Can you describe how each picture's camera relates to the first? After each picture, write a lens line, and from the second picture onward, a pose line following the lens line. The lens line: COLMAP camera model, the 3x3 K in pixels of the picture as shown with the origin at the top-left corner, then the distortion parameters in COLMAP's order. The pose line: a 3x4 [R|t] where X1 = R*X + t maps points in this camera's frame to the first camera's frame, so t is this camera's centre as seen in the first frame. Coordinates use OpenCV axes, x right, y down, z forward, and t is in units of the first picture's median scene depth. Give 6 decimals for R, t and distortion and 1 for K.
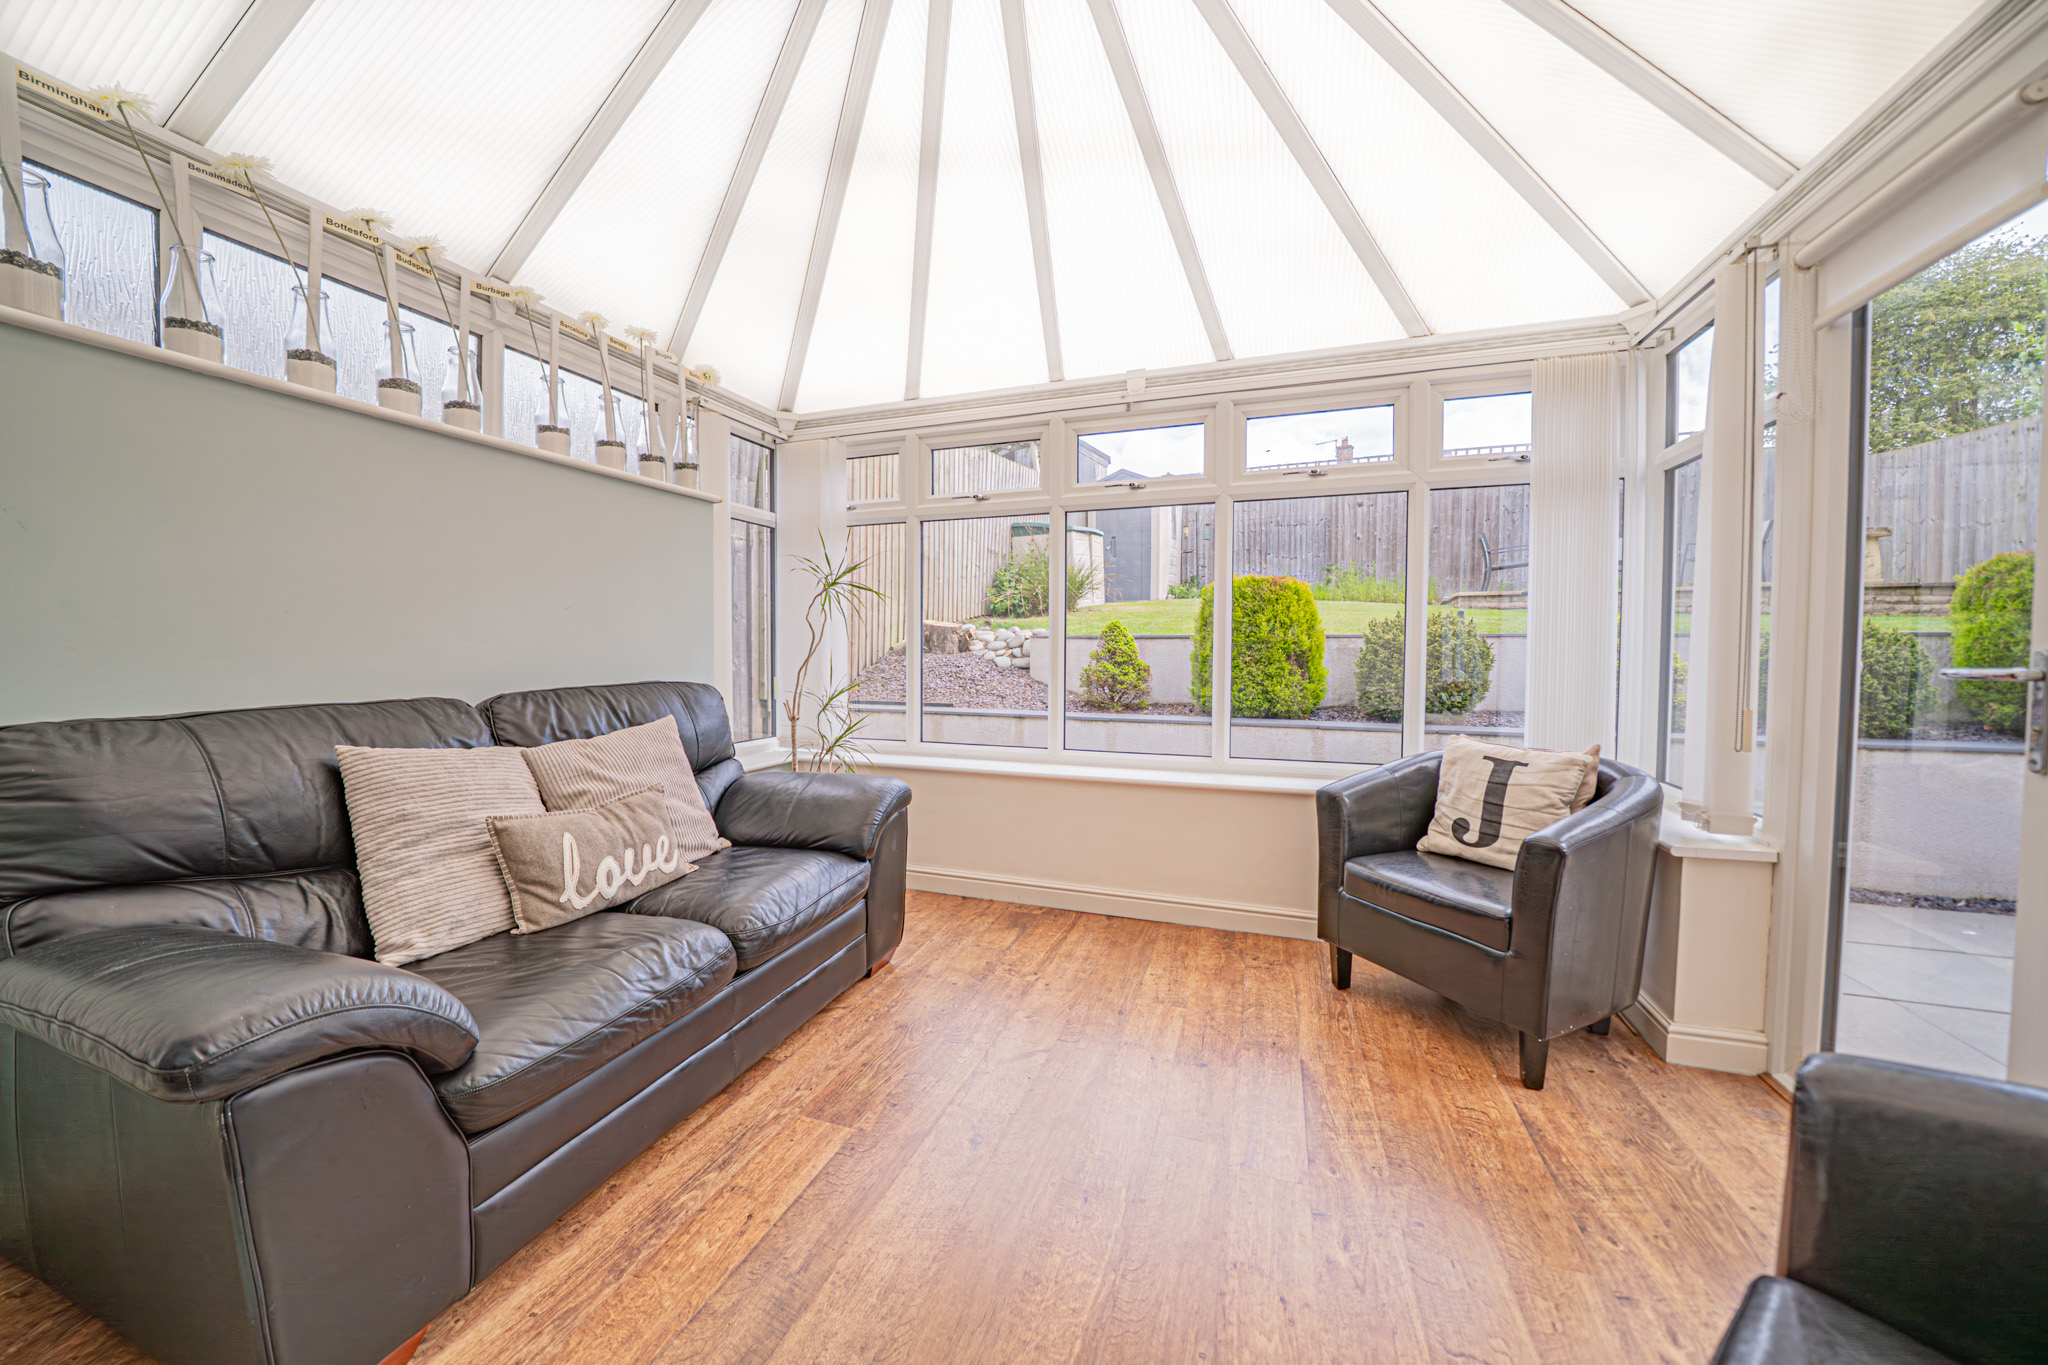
lens RADIAL K [[736.8, 0, 1013.8], [0, 736.8, 675.0], [0, 0, 1]] dist [-0.000021, 0.000081]
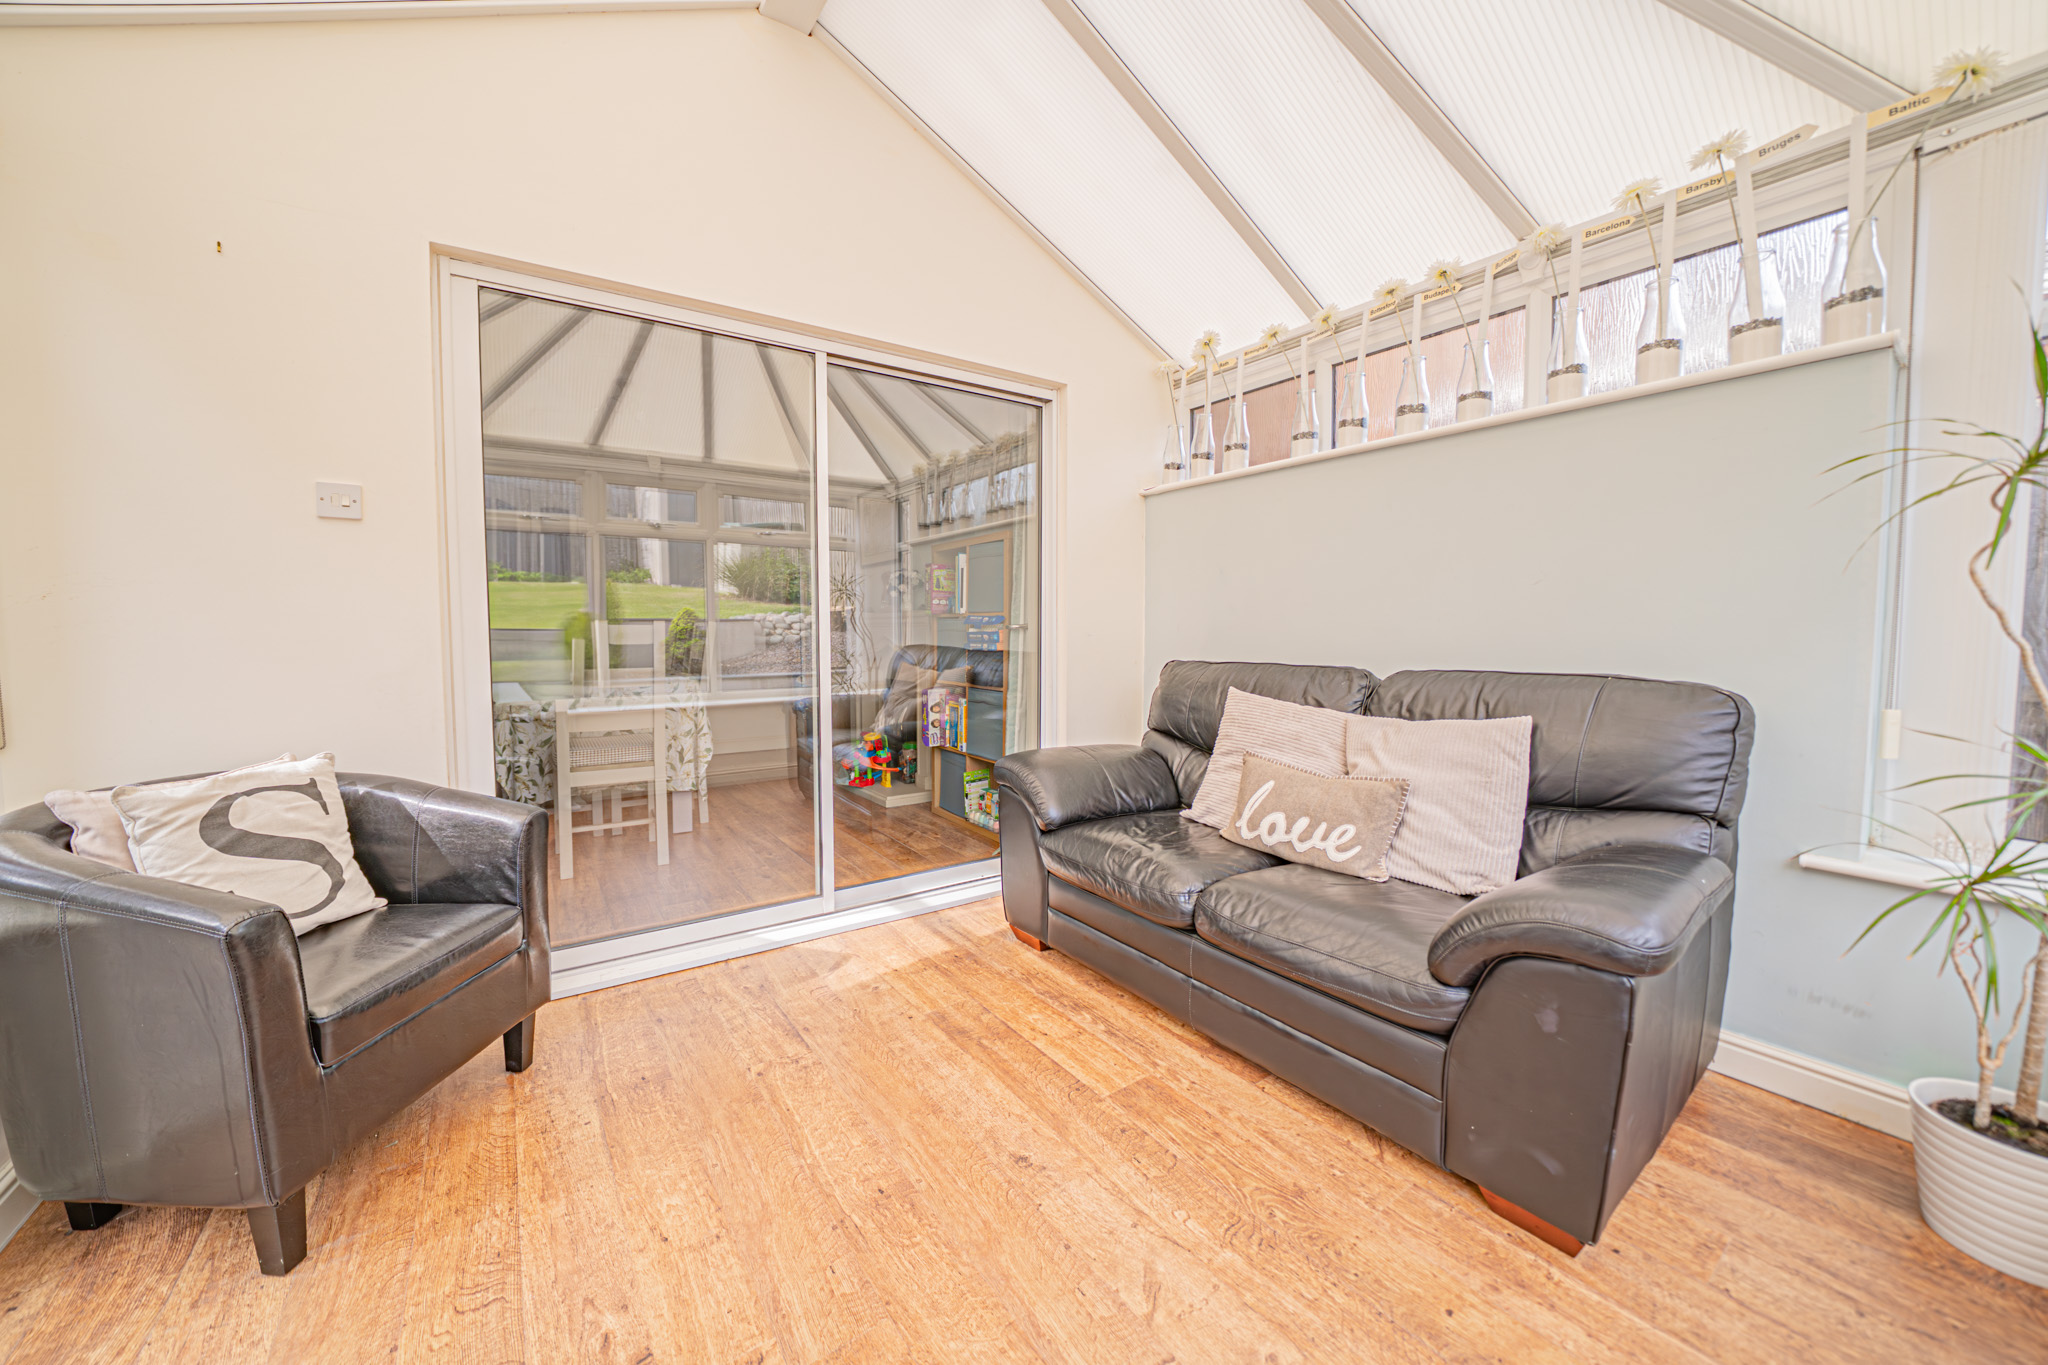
lens RADIAL K [[736.8, 0, 1013.8], [0, 736.8, 675.0], [0, 0, 1]] dist [-0.000021, 0.000081]
pose [[-0.581848, 0.049691, -0.811778, 0.591404], [-0.027092, 0.996394, 0.080410, -0.043234], [0.812846, 0.068779, -0.578403, 1.299721]]
